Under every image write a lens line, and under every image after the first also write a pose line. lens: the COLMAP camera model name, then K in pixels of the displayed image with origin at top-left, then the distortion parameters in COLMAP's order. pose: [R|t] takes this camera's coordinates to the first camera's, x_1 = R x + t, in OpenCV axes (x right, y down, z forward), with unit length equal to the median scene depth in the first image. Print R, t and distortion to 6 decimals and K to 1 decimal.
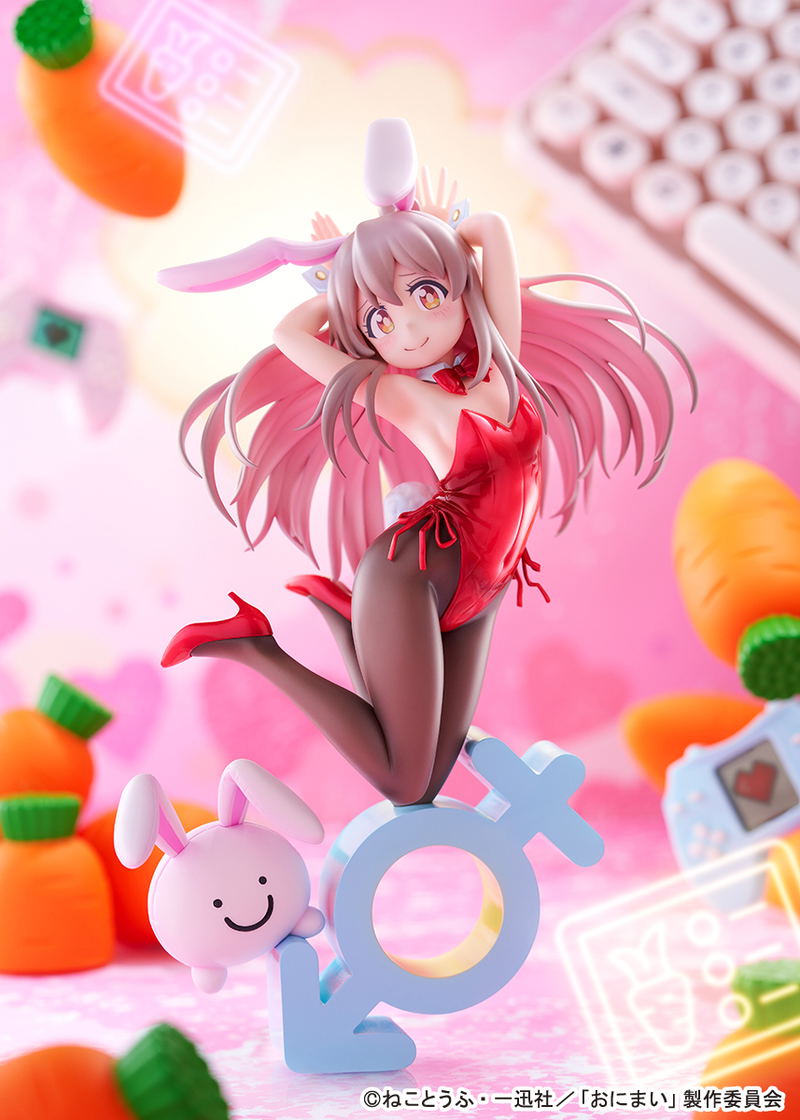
lens RADIAL K [[3964.9, 0, 400.0], [0, 3964.9, 560.0], [0, 0, 1]] dist [-0.131648, -1.963756]
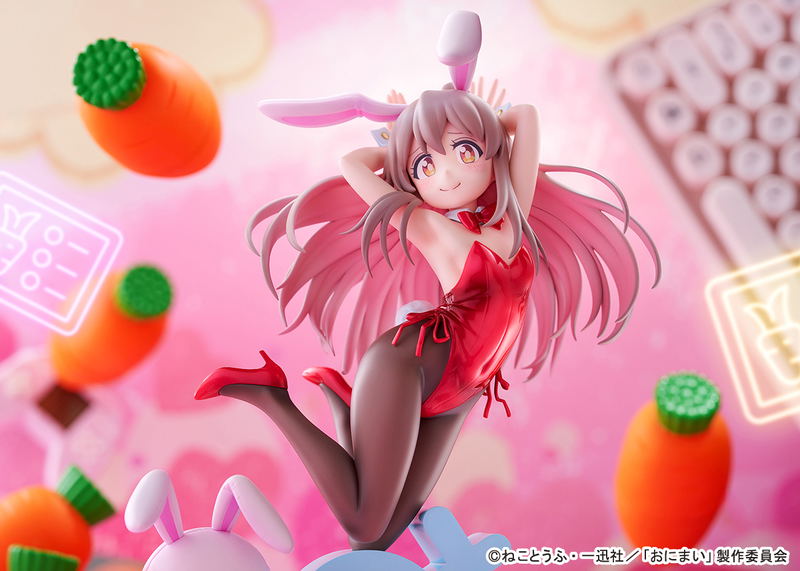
lens RADIAL K [[2832.1, 0, 400.0], [0, 2832.1, 285.5], [0, 0, 1]] dist [-0.131648, -1.963756]
pose [[0.977200, 0.211139, -0.022362, 0.015300], [-0.211576, 0.959549, -0.185744, 0.144989], [-0.017760, 0.186240, 0.982344, 0.122631]]
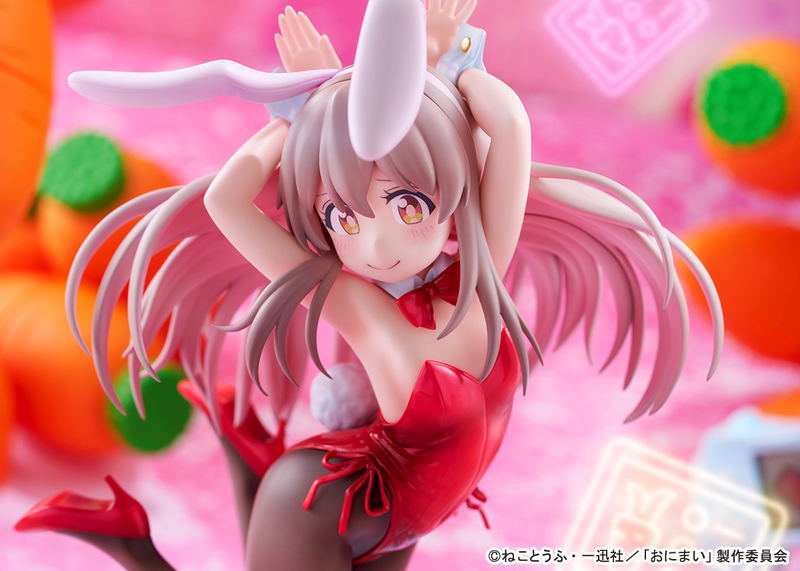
lens RADIAL K [[2832.1, 0, 400.0], [0, 2832.1, 285.5], [0, 0, 1]] dist [-0.131648, -1.963756]
pose [[0.984605, 0.159675, 0.071111, -0.031341], [-0.174734, 0.888542, 0.424218, -0.285671], [0.004552, -0.430113, 0.902764, 0.492537]]
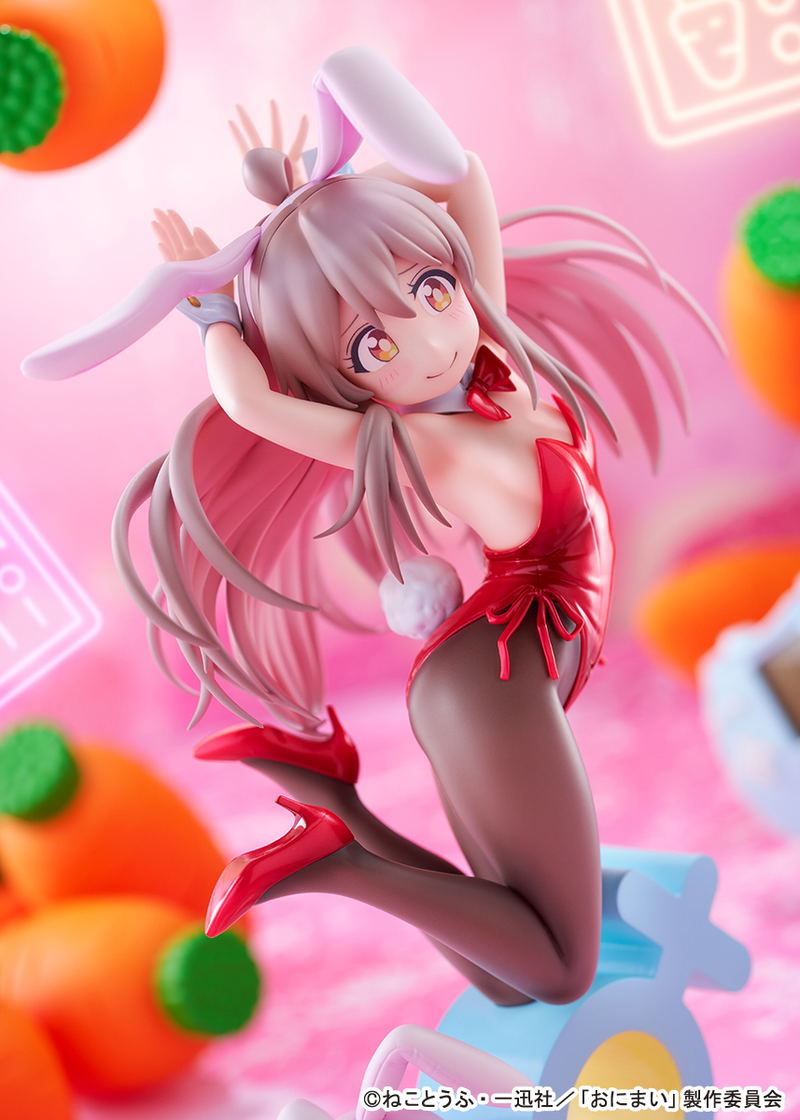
lens RADIAL K [[3964.9, 0, 400.0], [0, 3964.9, 560.0], [0, 0, 1]] dist [-0.131648, -1.963756]
pose [[0.763308, -0.293038, 0.575752, -0.400669], [0.228836, 0.956066, 0.183225, -0.148065], [-0.604149, -0.008104, 0.796830, 0.458717]]
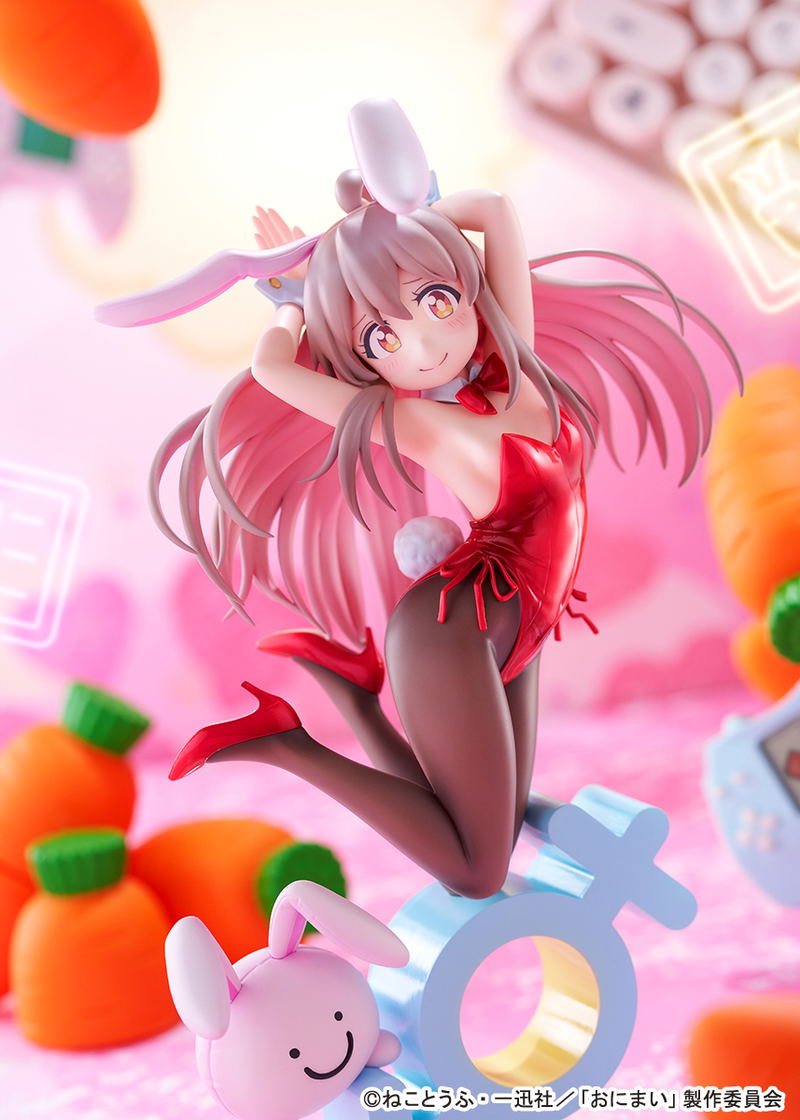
lens RADIAL K [[3964.9, 0, 400.0], [0, 3964.9, 560.0], [0, 0, 1]] dist [-0.131648, -1.963756]
pose [[0.961472, -0.145379, 0.233317, -0.203257], [0.120768, 0.985811, 0.116583, -0.111214], [-0.246956, -0.083914, 0.965387, 0.187032]]
